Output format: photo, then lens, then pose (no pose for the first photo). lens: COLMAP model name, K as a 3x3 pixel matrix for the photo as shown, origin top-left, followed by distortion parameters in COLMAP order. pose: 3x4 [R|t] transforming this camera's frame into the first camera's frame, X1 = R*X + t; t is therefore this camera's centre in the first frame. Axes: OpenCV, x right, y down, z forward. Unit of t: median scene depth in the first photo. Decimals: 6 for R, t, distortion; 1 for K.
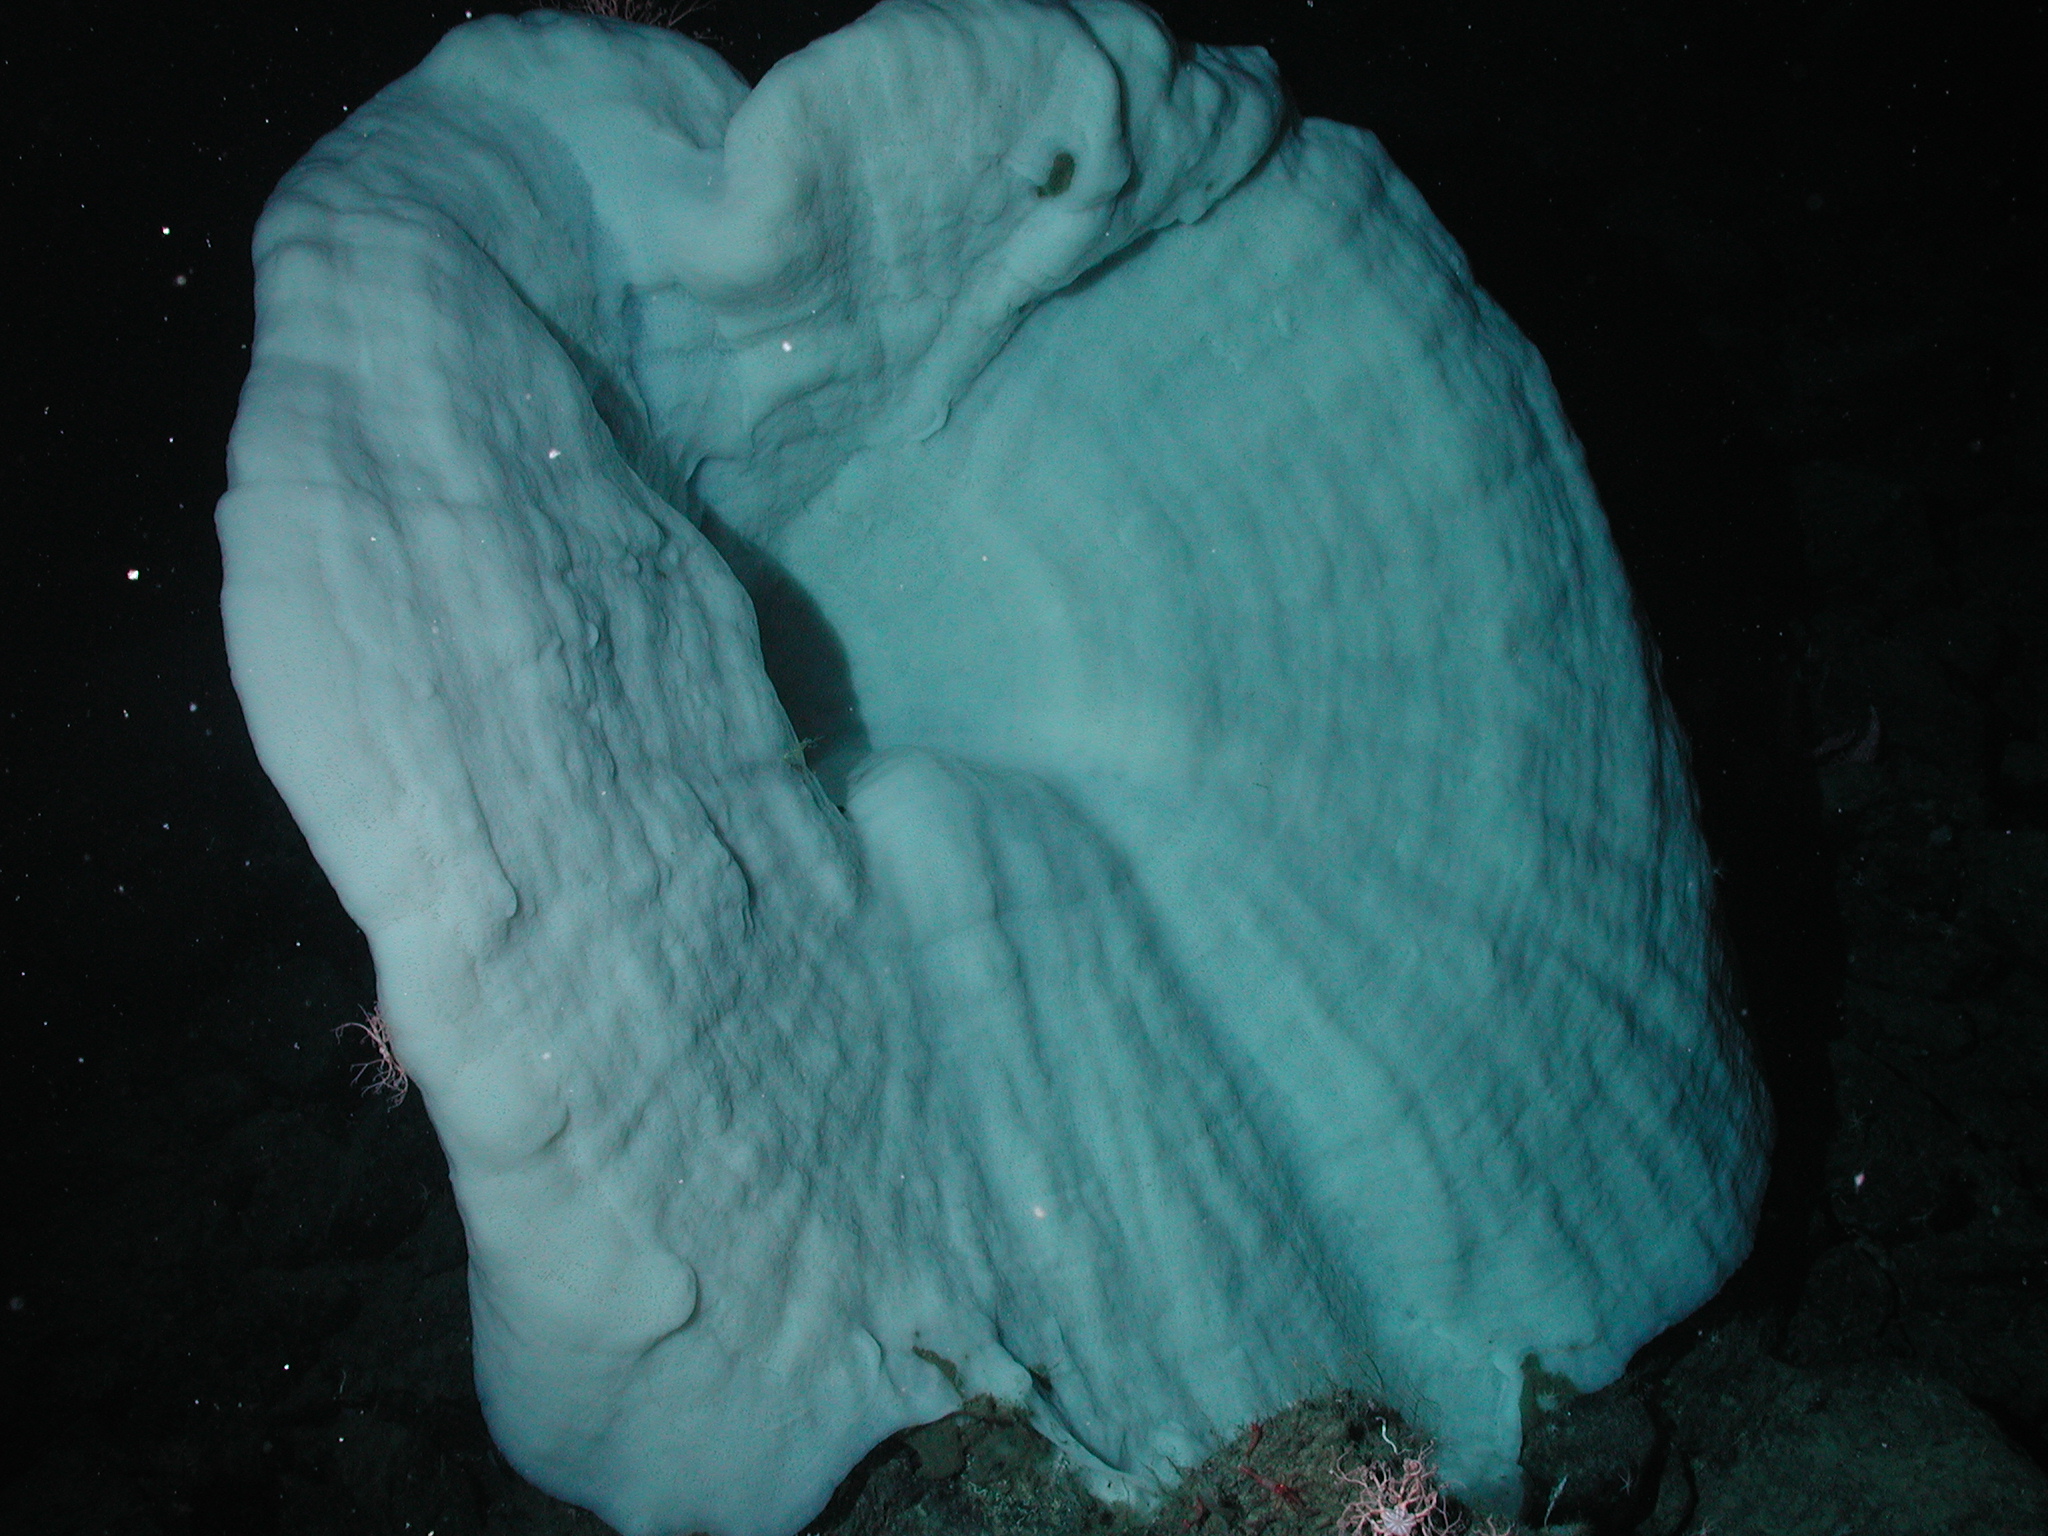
lens RADIAL K [[2446.1, 0, 1036.1], [0, 2446.1, 770.5], [0, 0, 1]] dist [-0.028927, 0.000000]
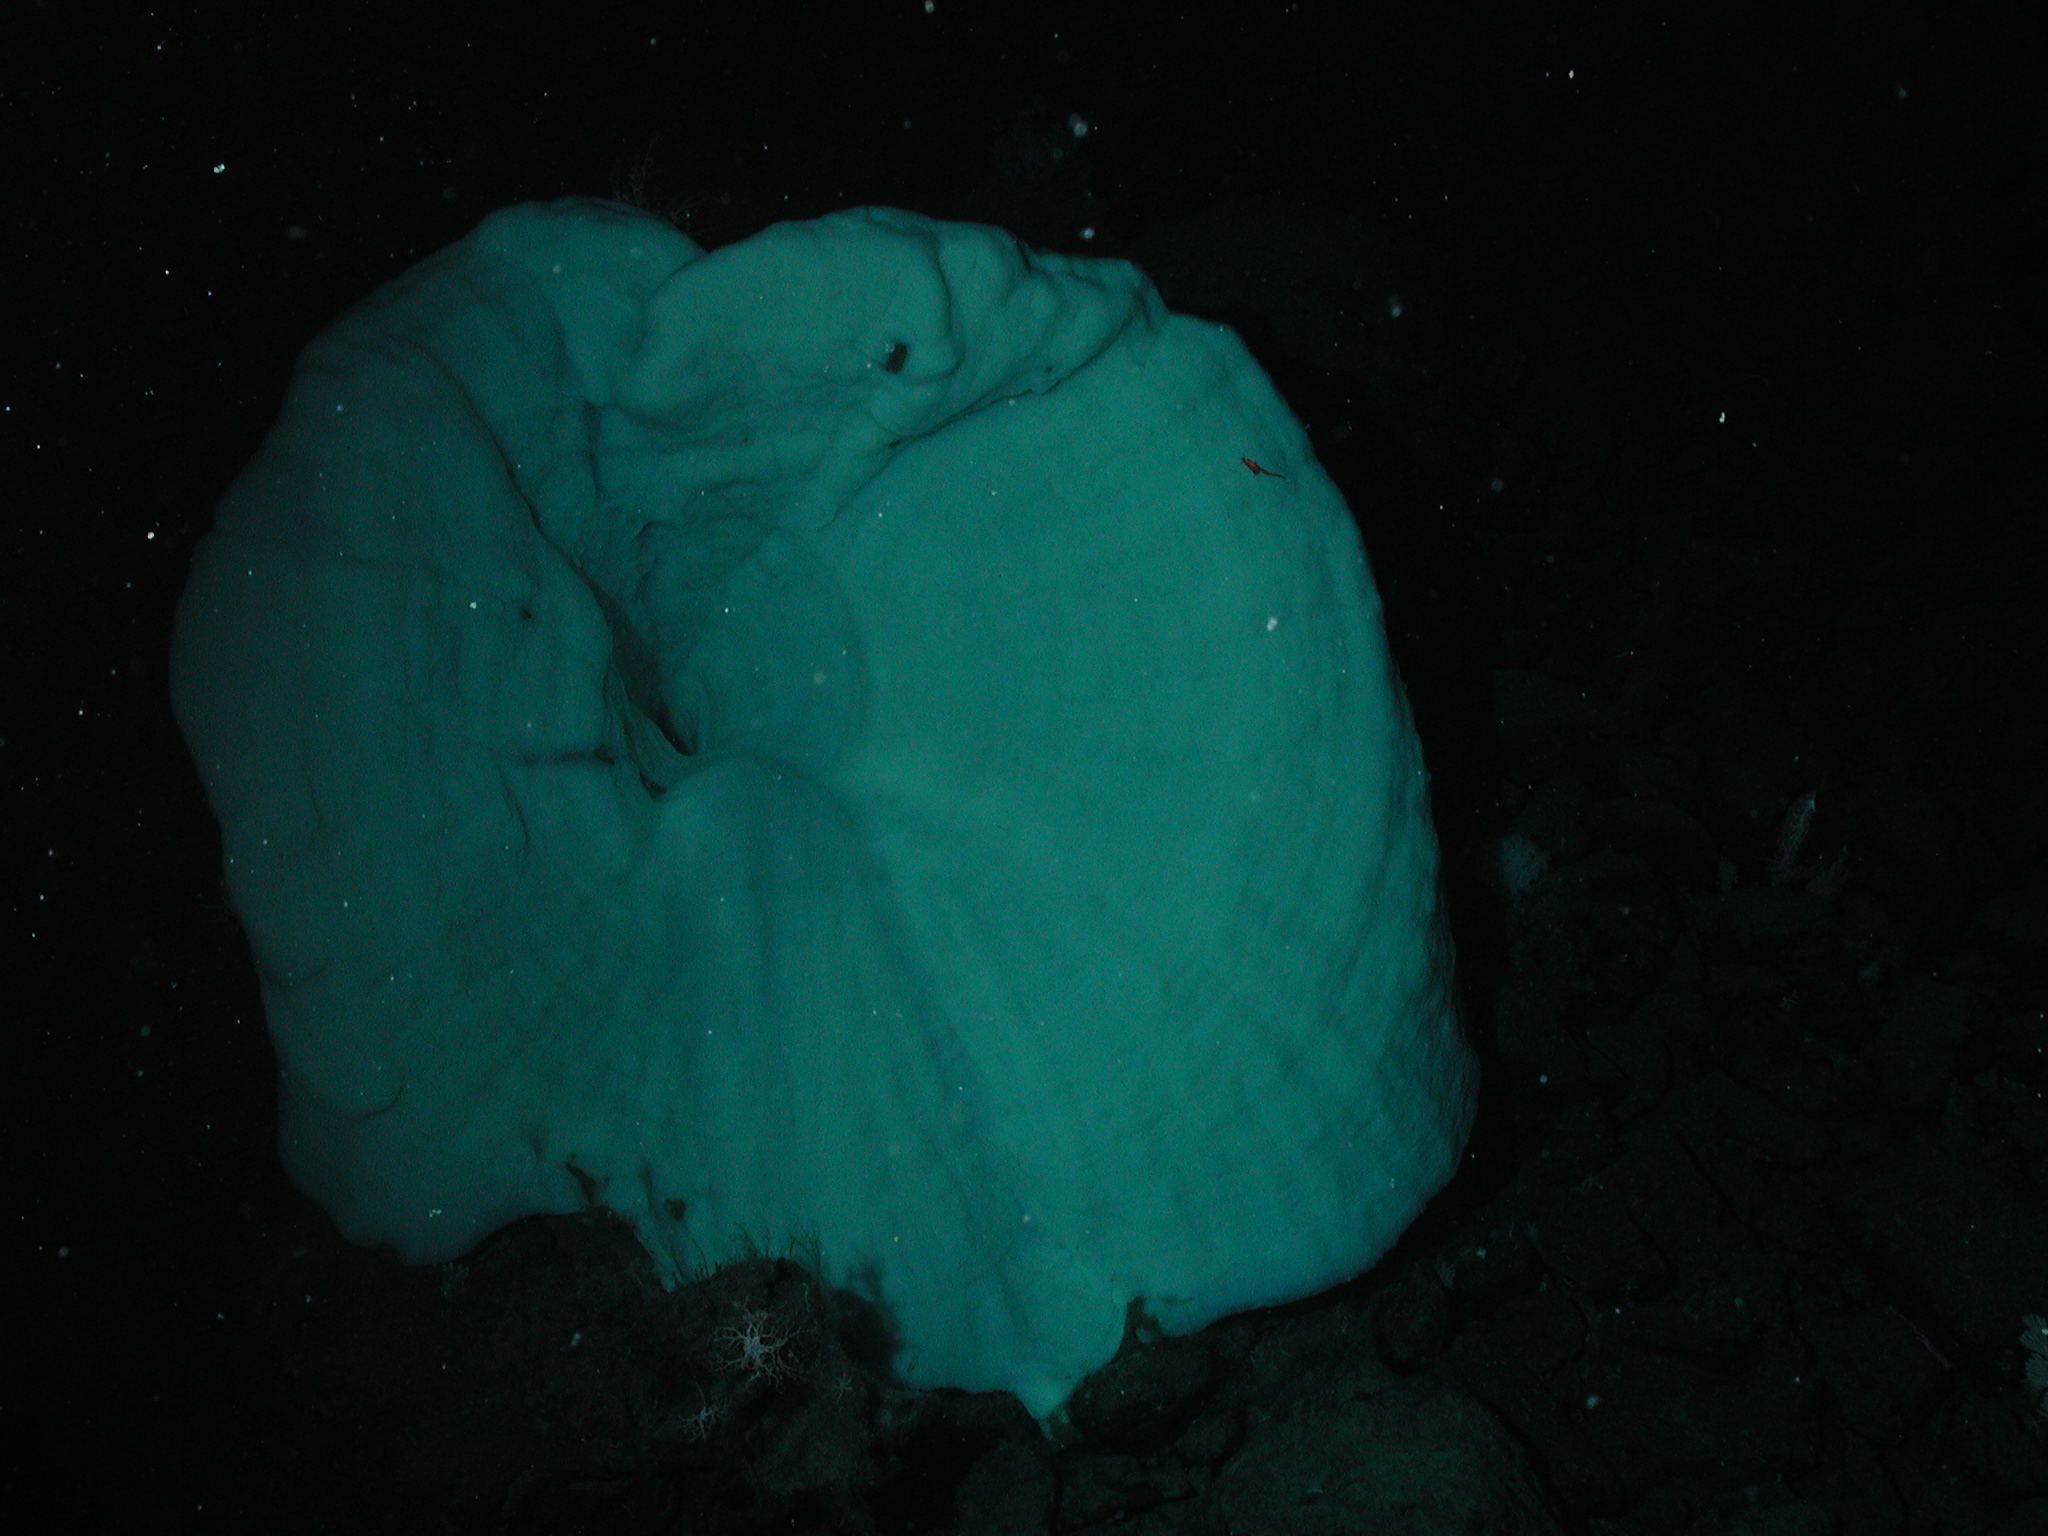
lens RADIAL K [[2446.1, 0, 1009.8], [0, 2446.1, 763.8], [0, 0, 1]] dist [-0.028927, 0.000000]
pose [[0.932755, 0.182153, -0.311108, 0.494540], [-0.166485, 0.983077, 0.076440, -0.127948], [0.319766, -0.019505, 0.947296, -0.247898]]
